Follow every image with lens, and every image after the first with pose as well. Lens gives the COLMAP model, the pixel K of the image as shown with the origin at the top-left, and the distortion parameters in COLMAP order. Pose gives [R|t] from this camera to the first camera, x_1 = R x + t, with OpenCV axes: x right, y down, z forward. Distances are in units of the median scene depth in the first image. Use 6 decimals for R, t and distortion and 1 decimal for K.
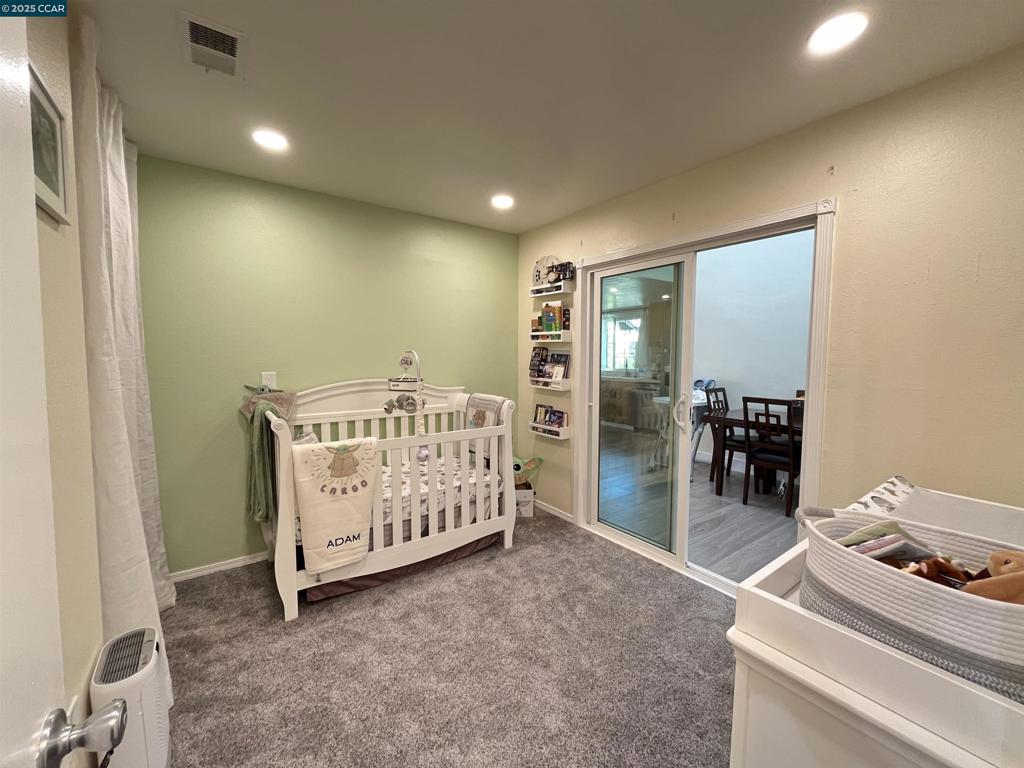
lens RADIAL K [[414.0, 0, 512.0], [0, 414.0, 384.0], [0, 0, 1]] dist [-0.000293, 0.000202]
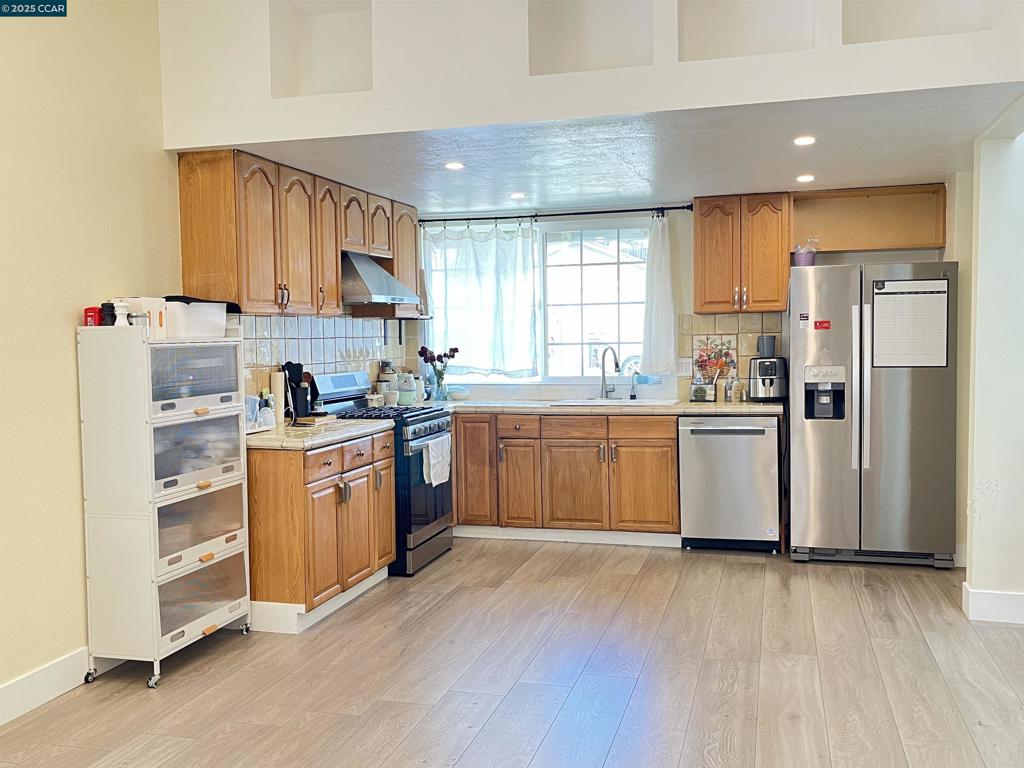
lens RADIAL K [[945.7, 0, 512.0], [0, 945.7, 384.0], [0, 0, 1]] dist [-0.000047, -0.000055]
pose [[0.784932, -0.049322, 0.617616, -1.032307], [0.063282, 0.997995, -0.000727, -0.122038], [-0.616342, 0.039655, 0.786480, 1.425158]]
